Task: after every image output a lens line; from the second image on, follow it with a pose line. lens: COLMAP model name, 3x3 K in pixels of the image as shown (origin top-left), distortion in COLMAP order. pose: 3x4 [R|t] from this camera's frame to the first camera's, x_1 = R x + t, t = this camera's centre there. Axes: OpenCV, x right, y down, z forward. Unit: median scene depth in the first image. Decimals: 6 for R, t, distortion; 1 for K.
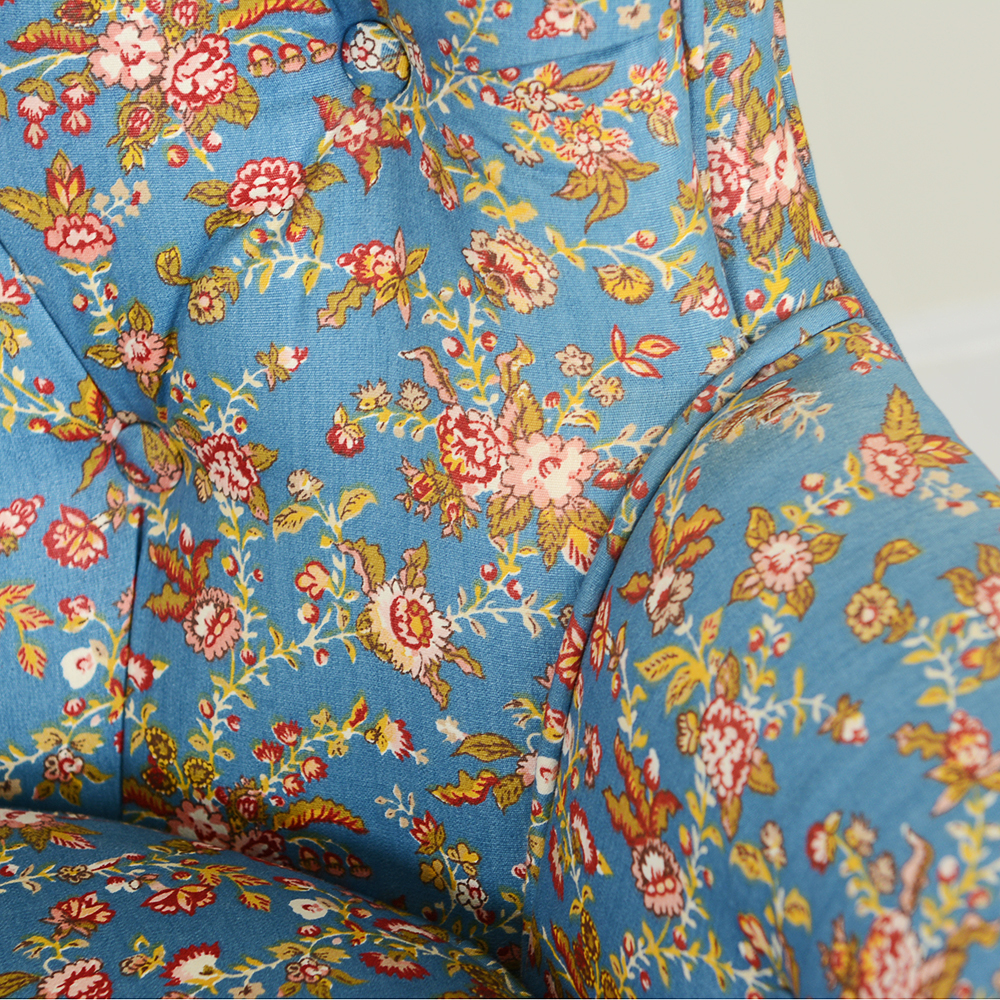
lens RADIAL K [[4367.8, 0, 502.5], [0, 4367.8, 501.1], [0, 0, 1]] dist [0.121125, 0.000000]
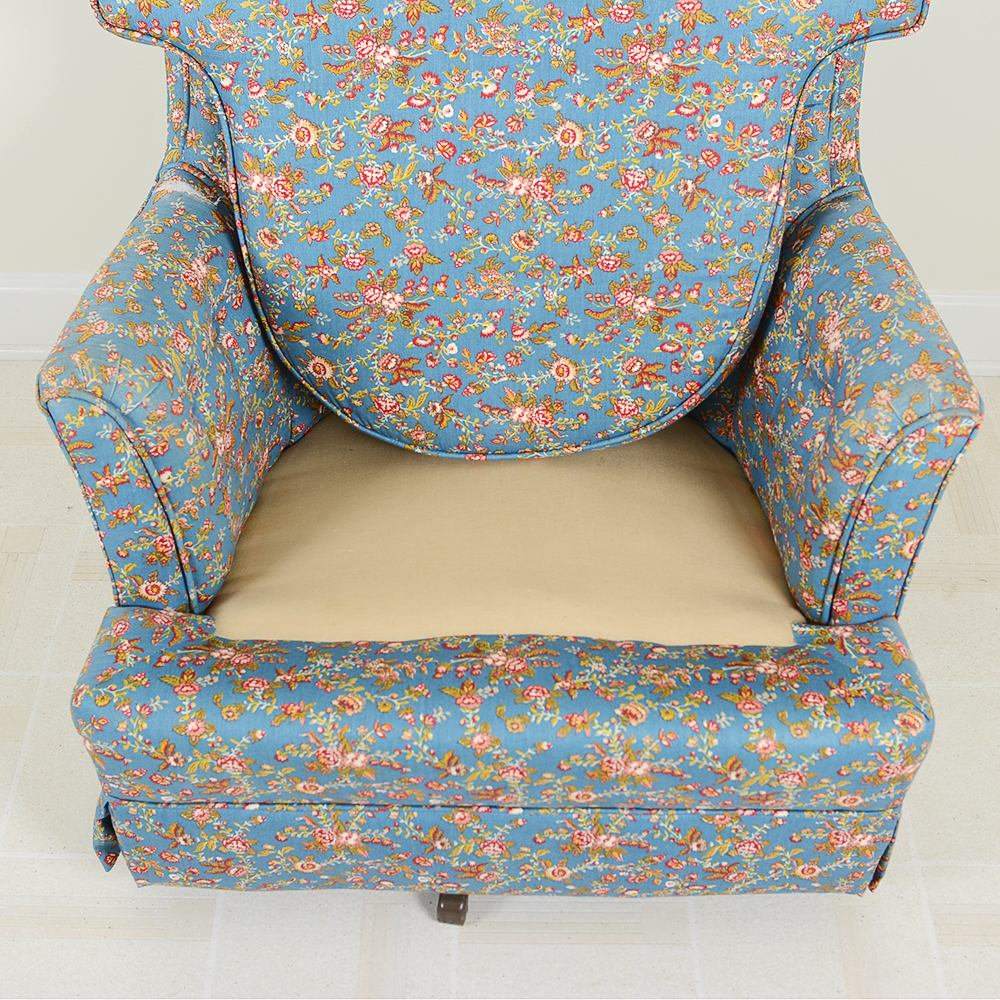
lens RADIAL K [[1554.5, 0, 506.1], [0, 1554.5, 494.5], [0, 0, 1]] dist [-0.037022, 0.000000]
pose [[0.959704, 0.198591, -0.198823, 0.103043], [-0.208007, 0.977743, -0.027433, 0.315730], [0.188949, 0.067684, 0.979651, -0.359490]]
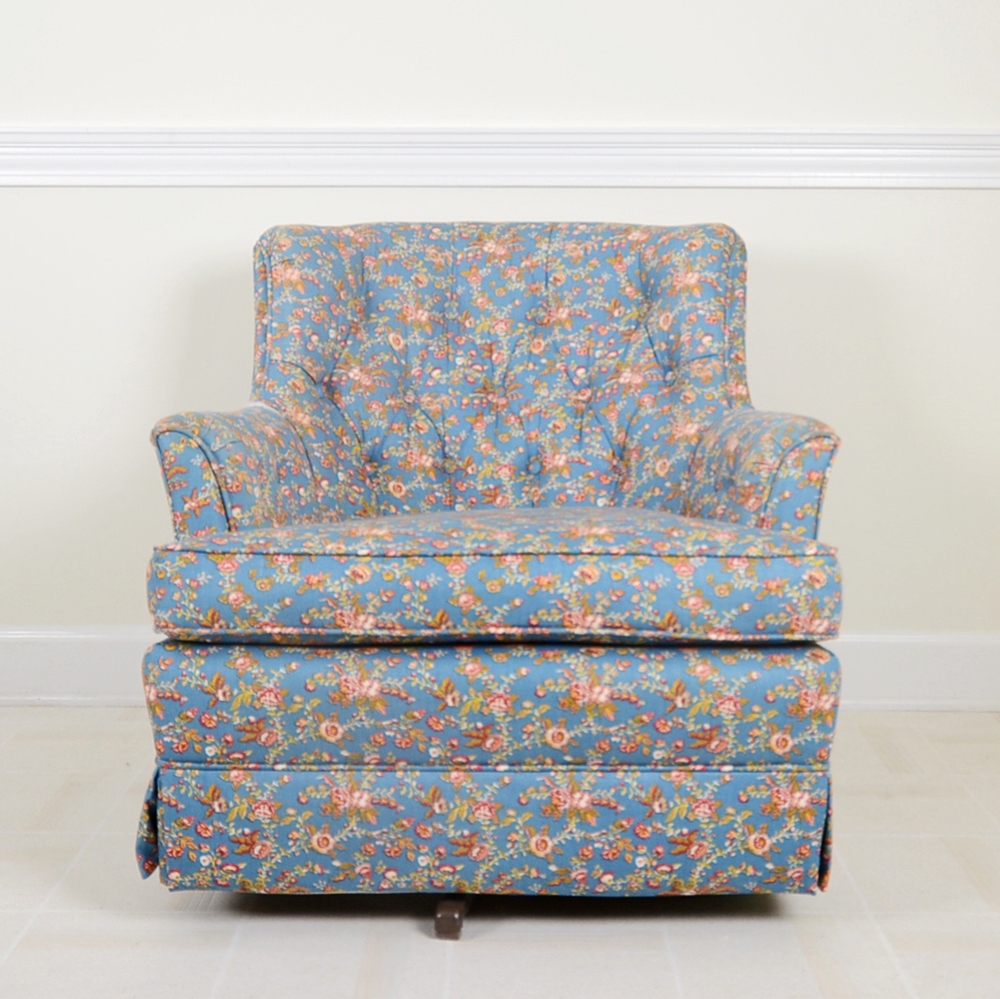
lens RADIAL K [[1511.2, 0, 506.4], [0, 1511.2, 532.0], [0, 0, 1]] dist [-0.011651, 0.000000]
pose [[0.959047, 0.039052, -0.280541, 0.308569], [-0.199677, 0.795687, -0.571849, 1.159388], [0.200891, 0.604448, 0.770899, -0.363099]]
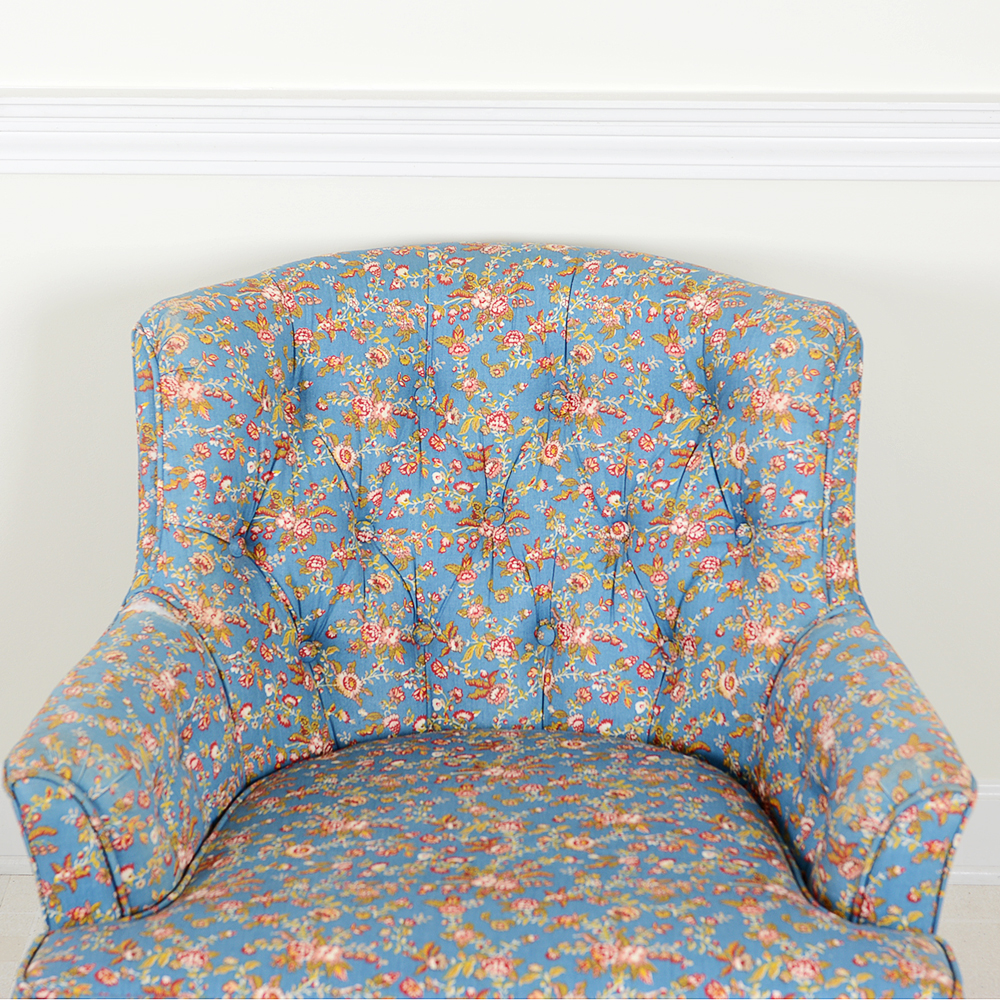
lens RADIAL K [[2331.7, 0, 489.5], [0, 2331.7, 473.8], [0, 0, 1]] dist [0.050828, 0.000000]
pose [[0.956573, 0.102724, -0.272793, 0.300101], [-0.205552, 0.901267, -0.381401, 0.654222], [0.206680, 0.420911, 0.883242, -0.815690]]
